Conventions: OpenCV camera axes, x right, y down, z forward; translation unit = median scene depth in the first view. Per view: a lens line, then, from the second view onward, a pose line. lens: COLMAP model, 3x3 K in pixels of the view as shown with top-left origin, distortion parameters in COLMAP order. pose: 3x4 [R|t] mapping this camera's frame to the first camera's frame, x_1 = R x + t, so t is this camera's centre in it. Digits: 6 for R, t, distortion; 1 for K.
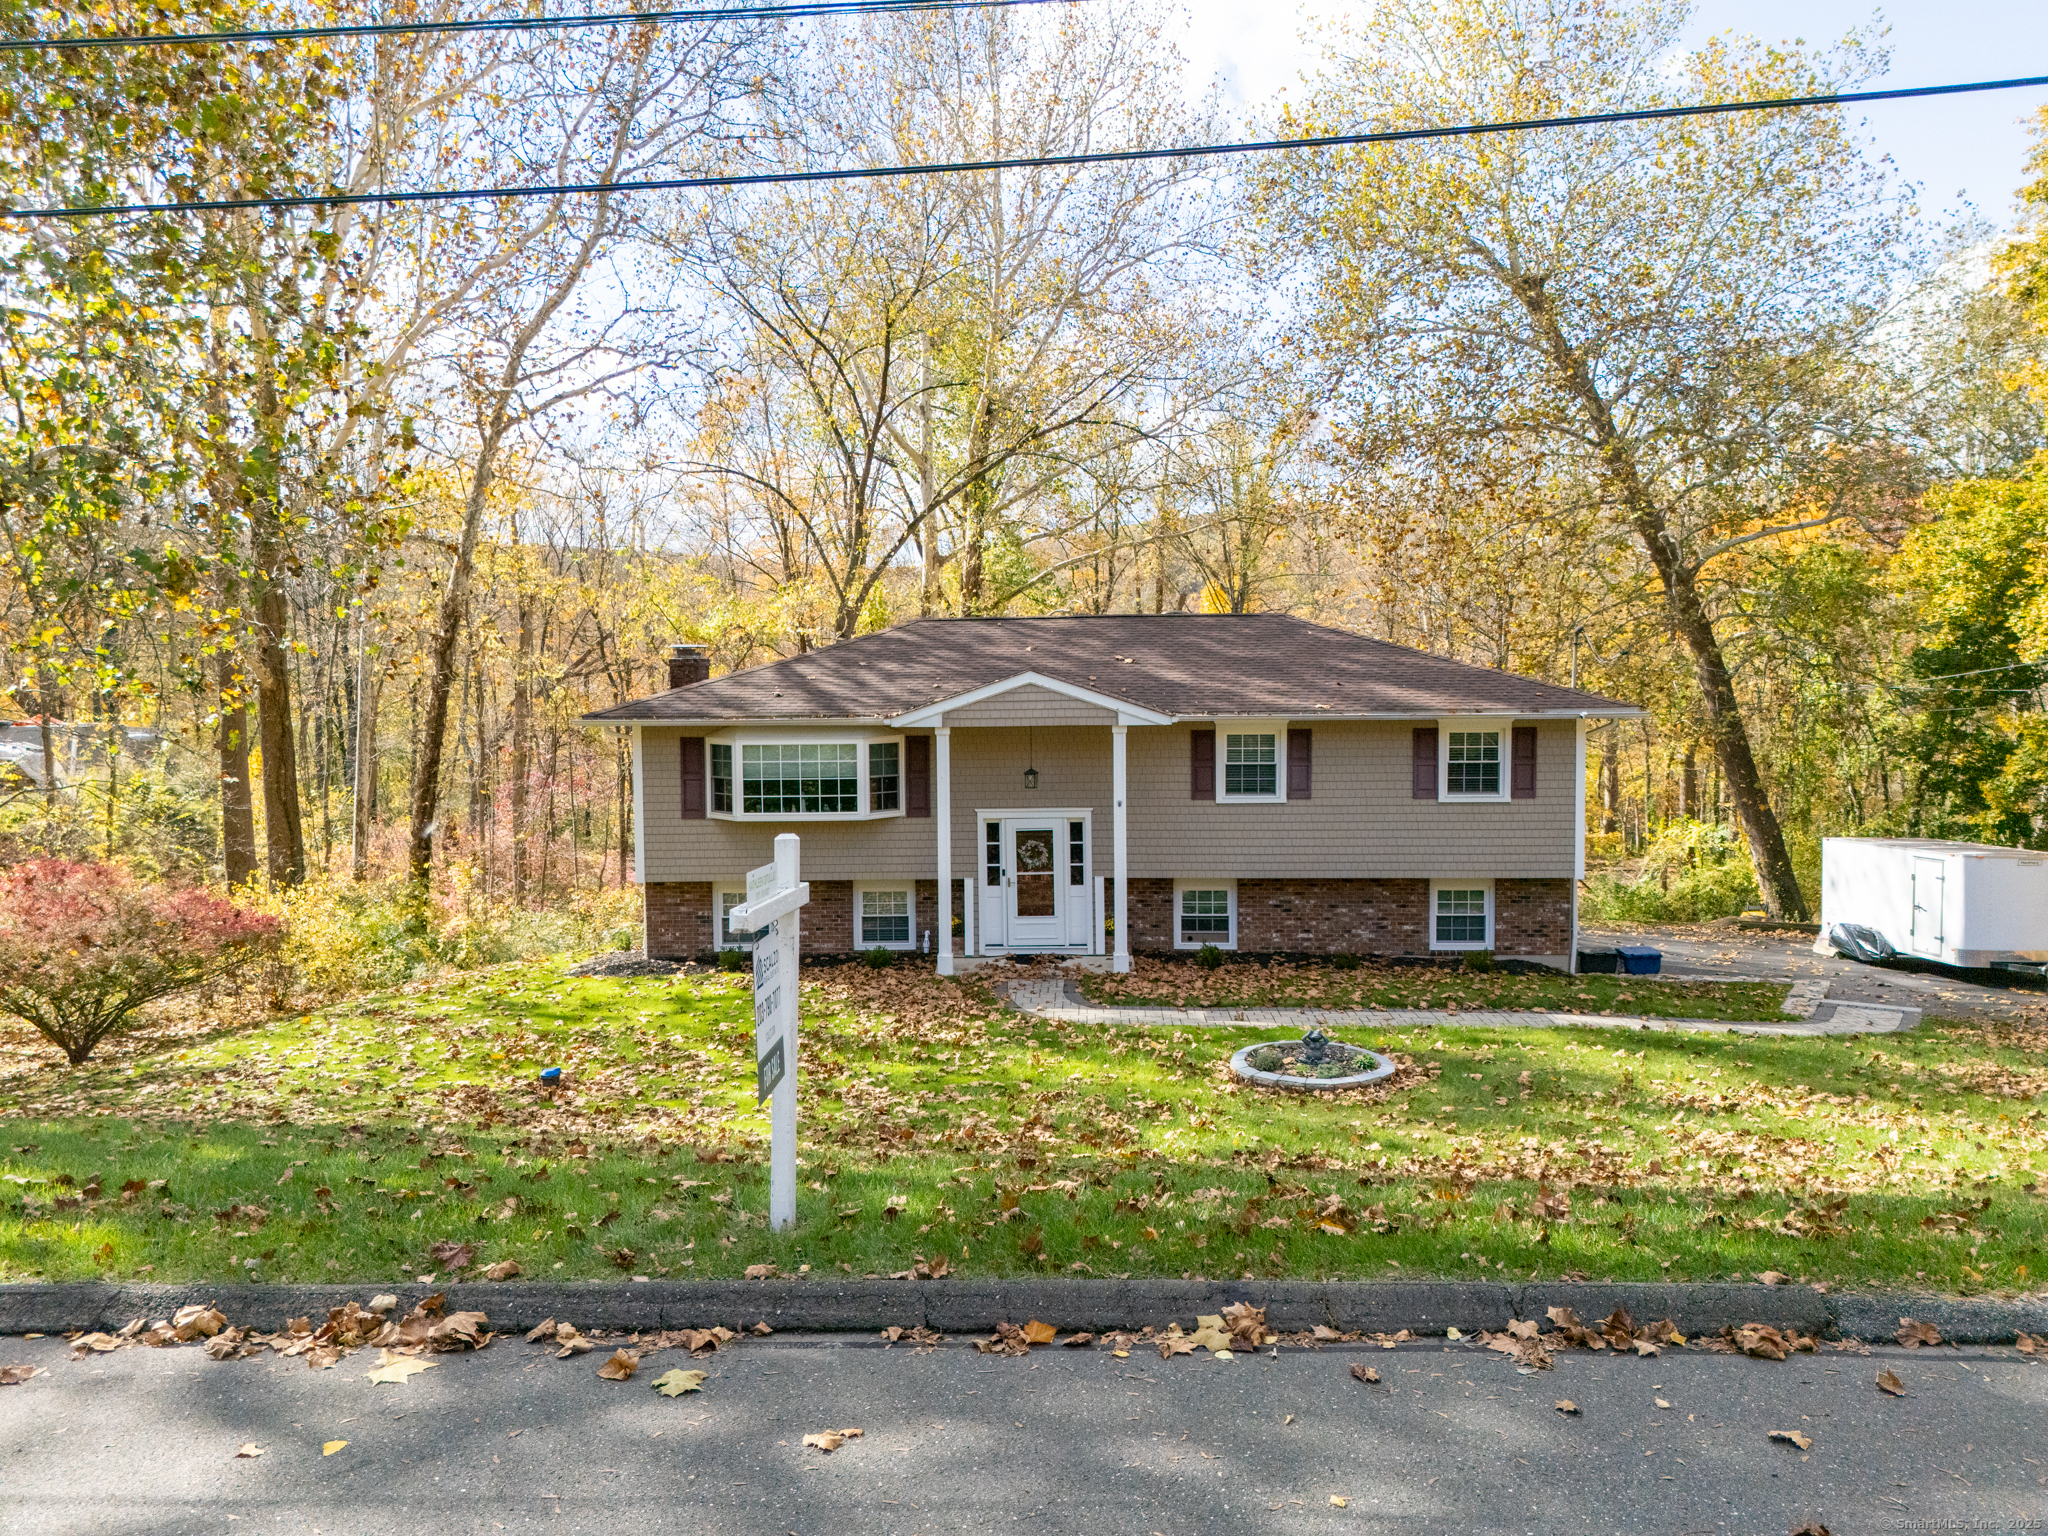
lens RADIAL K [[1503.7, 0, 1011.8], [0, 1503.7, 755.3], [0, 0, 1]] dist [0.048221, -0.025268]
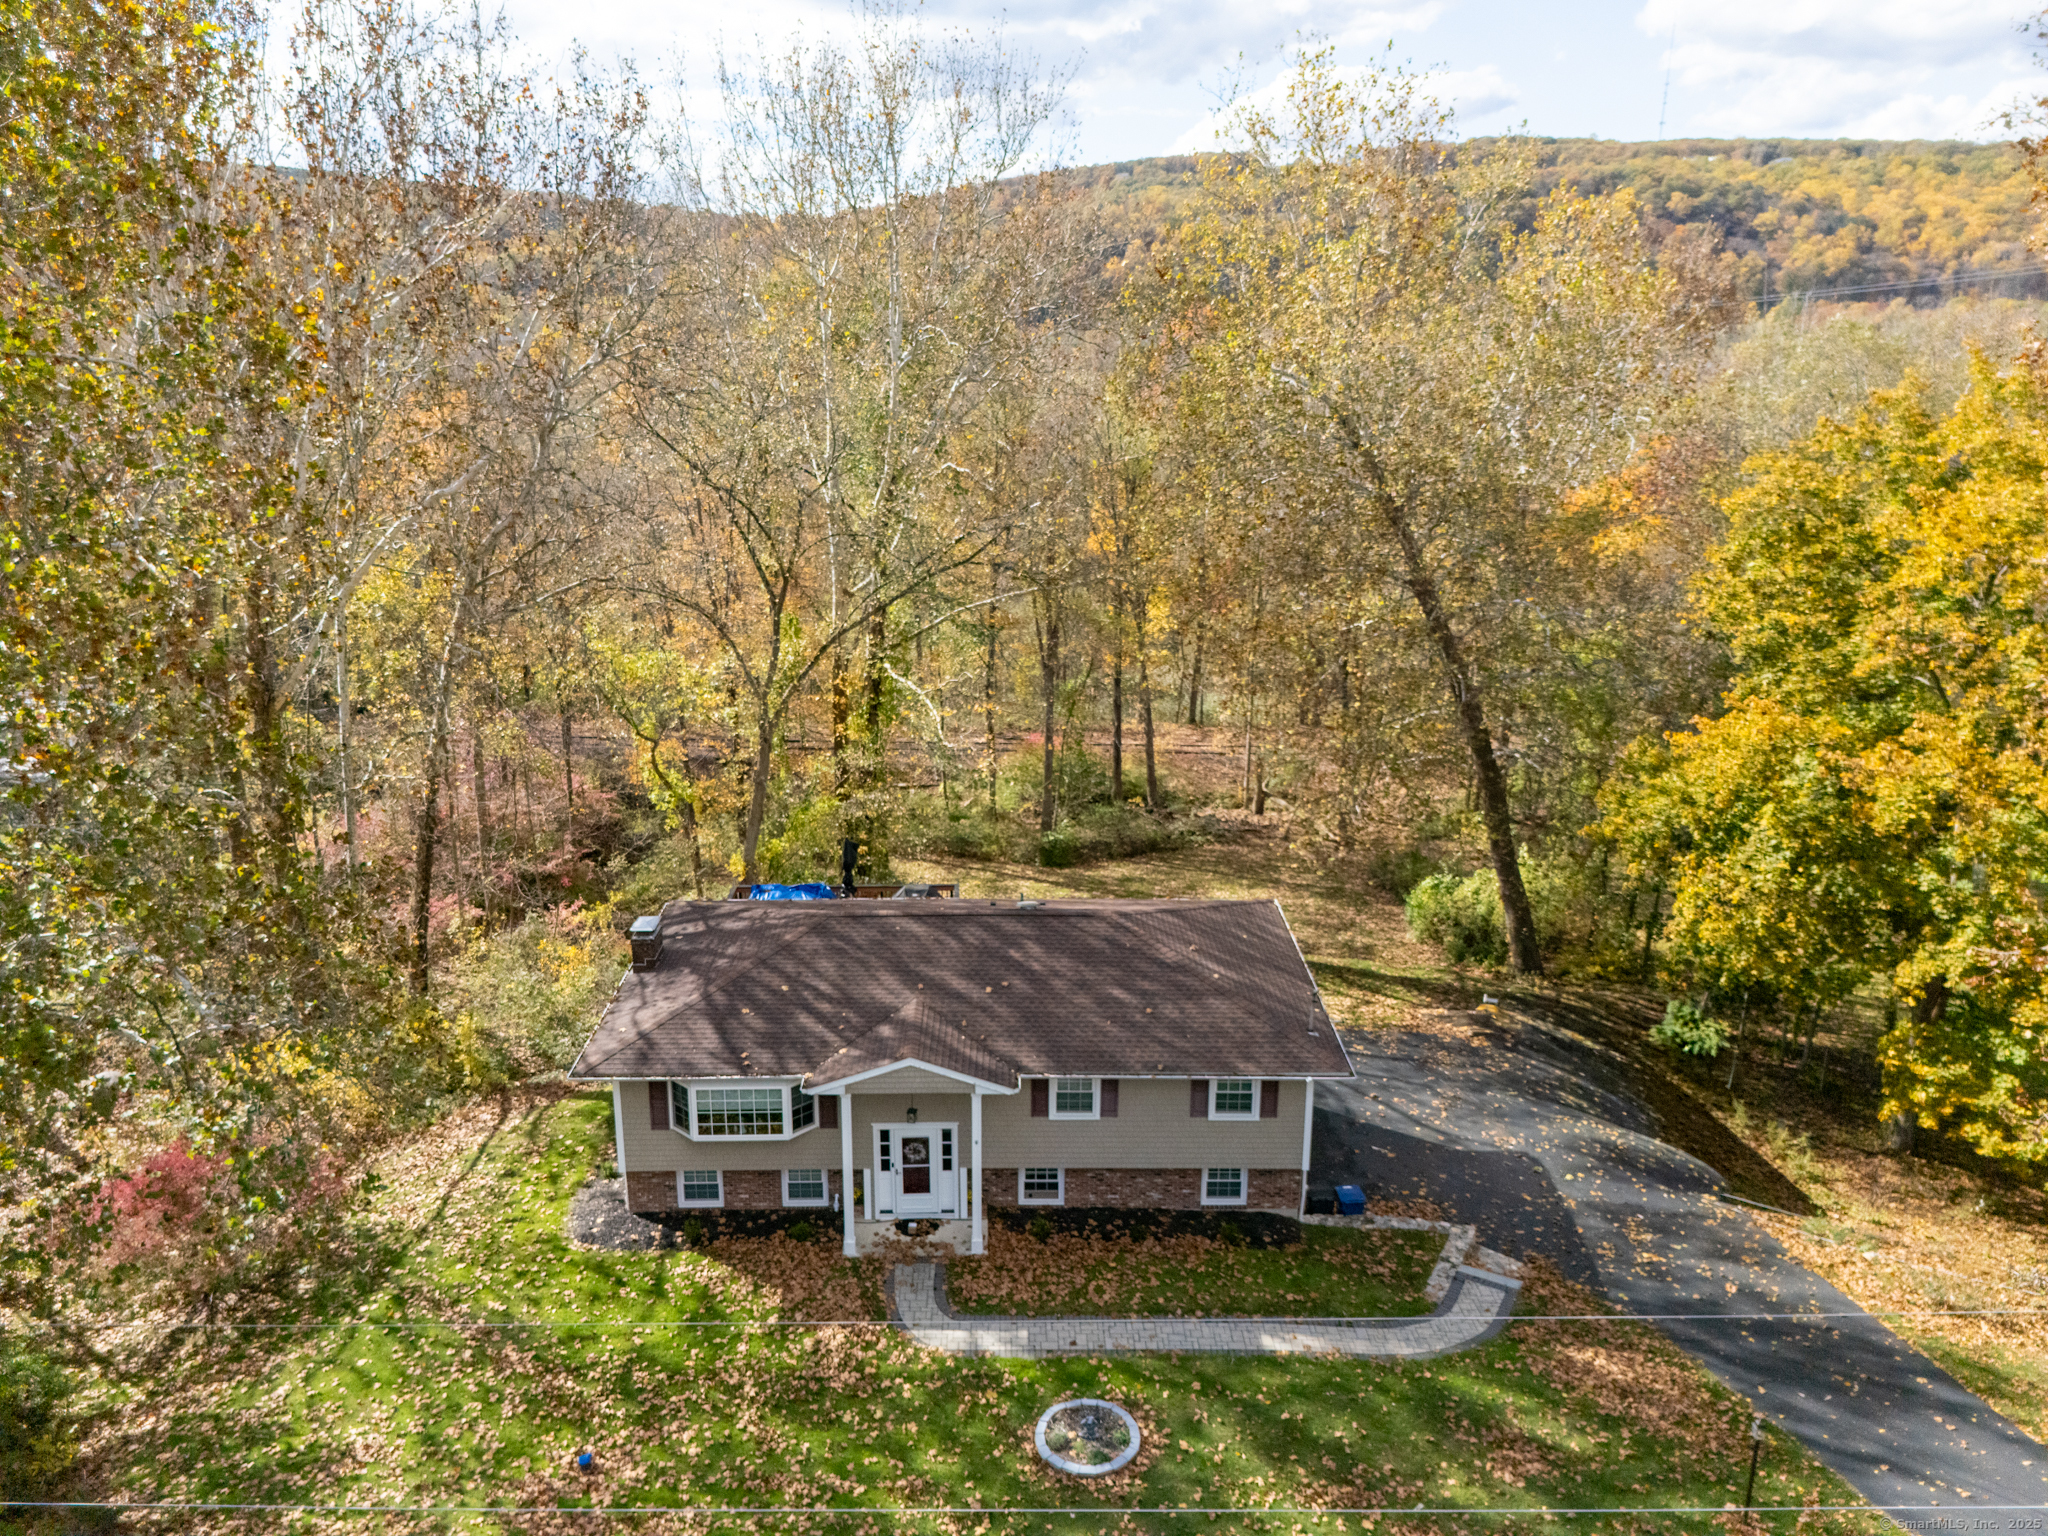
lens RADIAL K [[1503.7, 0, 1015.1], [0, 1503.7, 751.7], [0, 0, 1]] dist [0.048221, -0.025268]
pose [[0.998177, -0.002848, 0.060294, 0.023664], [-0.010293, 0.976225, 0.216515, -0.581412], [-0.059477, -0.216740, 0.974416, -0.253828]]
